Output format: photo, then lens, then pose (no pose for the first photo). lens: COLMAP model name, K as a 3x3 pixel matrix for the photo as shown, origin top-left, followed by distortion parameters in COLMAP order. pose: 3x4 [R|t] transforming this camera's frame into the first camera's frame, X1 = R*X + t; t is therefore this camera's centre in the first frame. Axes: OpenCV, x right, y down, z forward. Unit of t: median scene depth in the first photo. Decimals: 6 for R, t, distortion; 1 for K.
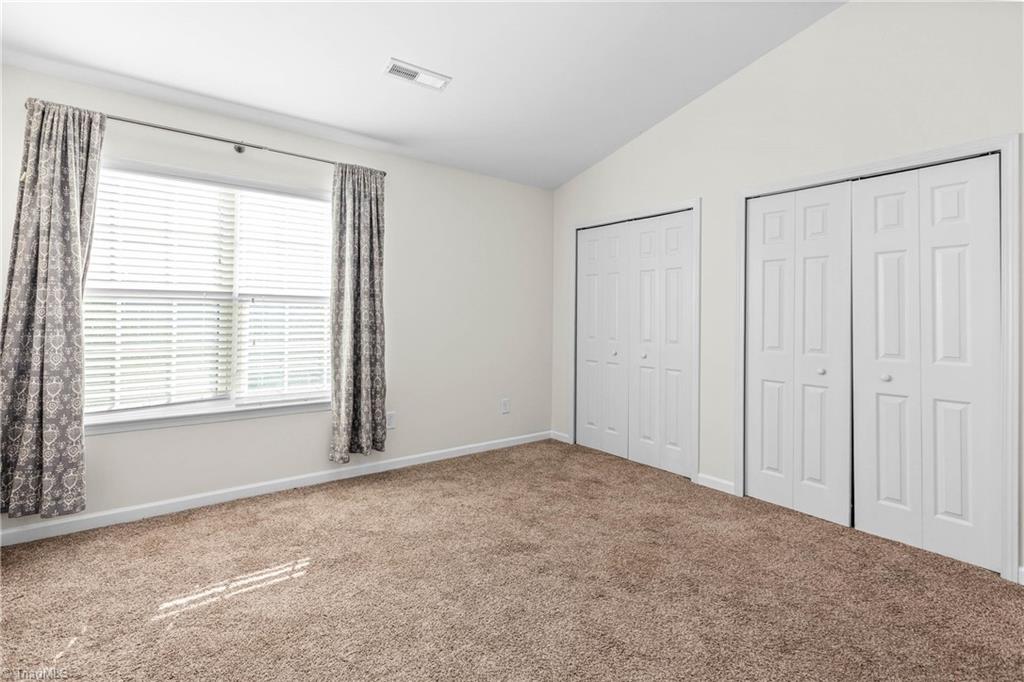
lens RADIAL K [[467.9, 0, 487.1], [0, 467.9, 318.9], [0, 0, 1]] dist [0.000293, 0.000630]
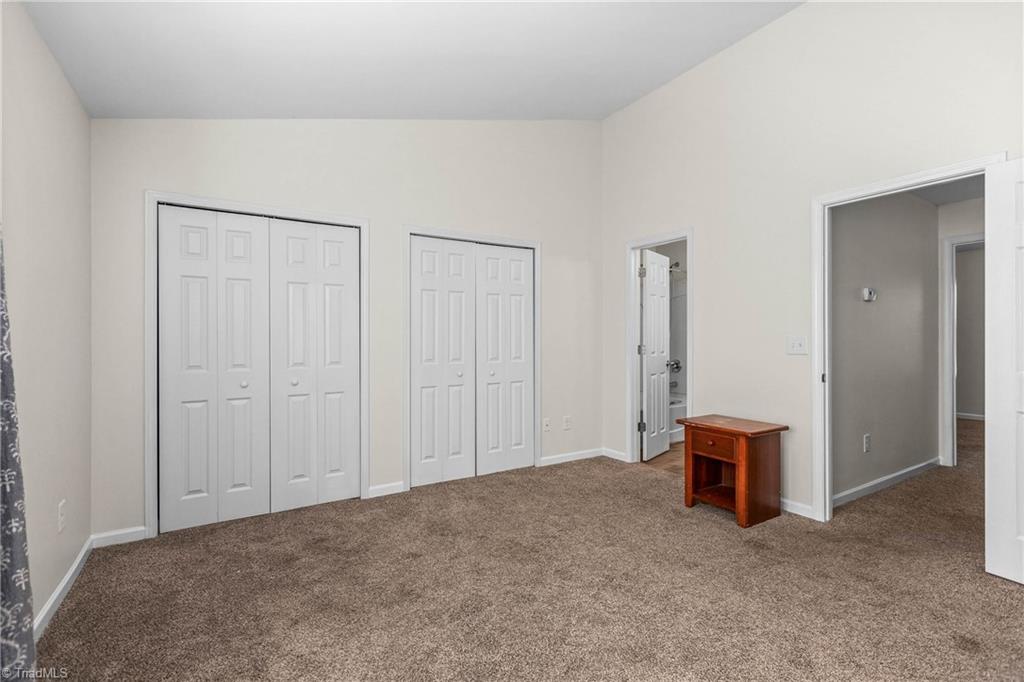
lens RADIAL K [[467.9, 0, 507.7], [0, 467.9, 339.5], [0, 0, 1]] dist [0.000293, 0.000630]
pose [[0.072772, -0.016916, 0.997205, -0.623202], [0.009299, 0.999824, 0.016282, -0.012006], [-0.997305, 0.008088, 0.072917, 0.703113]]
